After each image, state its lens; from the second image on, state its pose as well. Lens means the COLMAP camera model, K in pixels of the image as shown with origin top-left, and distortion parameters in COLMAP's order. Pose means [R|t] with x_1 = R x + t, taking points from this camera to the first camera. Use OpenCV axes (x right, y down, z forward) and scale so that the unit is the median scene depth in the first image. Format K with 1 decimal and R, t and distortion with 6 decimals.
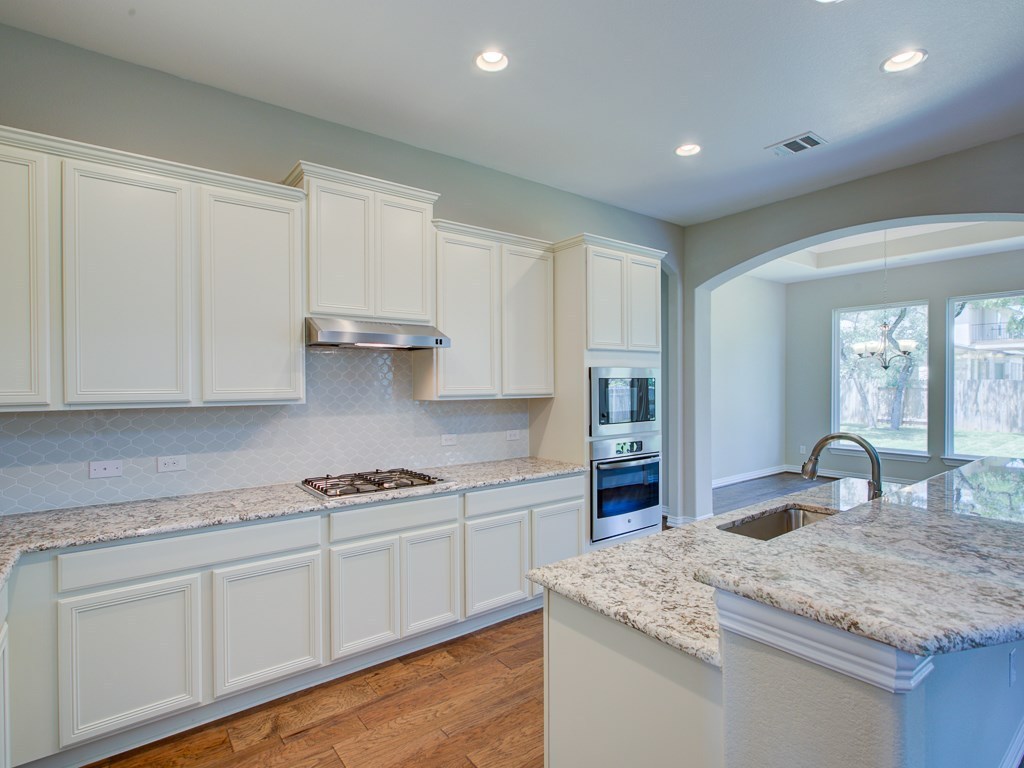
lens RADIAL K [[523.6, 0, 517.1], [0, 523.6, 390.0], [0, 0, 1]] dist [-0.001850, 0.001429]
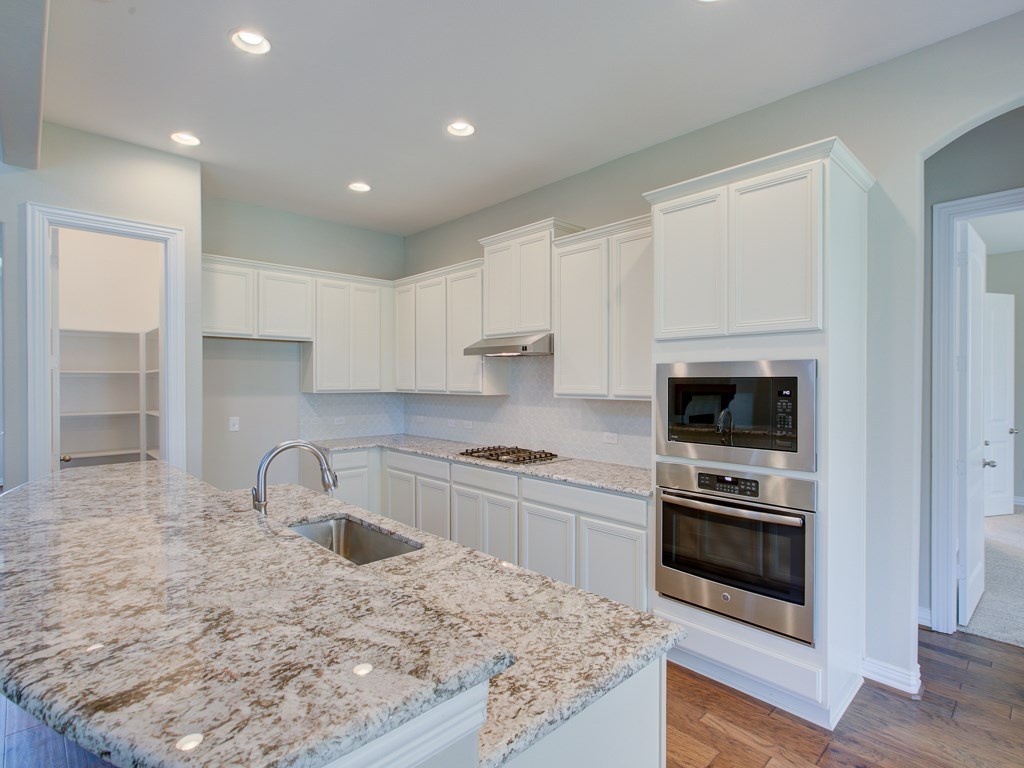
lens RADIAL K [[531.8, 0, 473.6], [0, 531.8, 383.2], [0, 0, 1]] dist [-0.001387, 0.000435]
pose [[0.051334, 0.005234, -0.998668, 0.994902], [-0.020481, 0.999781, 0.004187, -0.012826], [0.998471, 0.020239, 0.051430, 0.764744]]
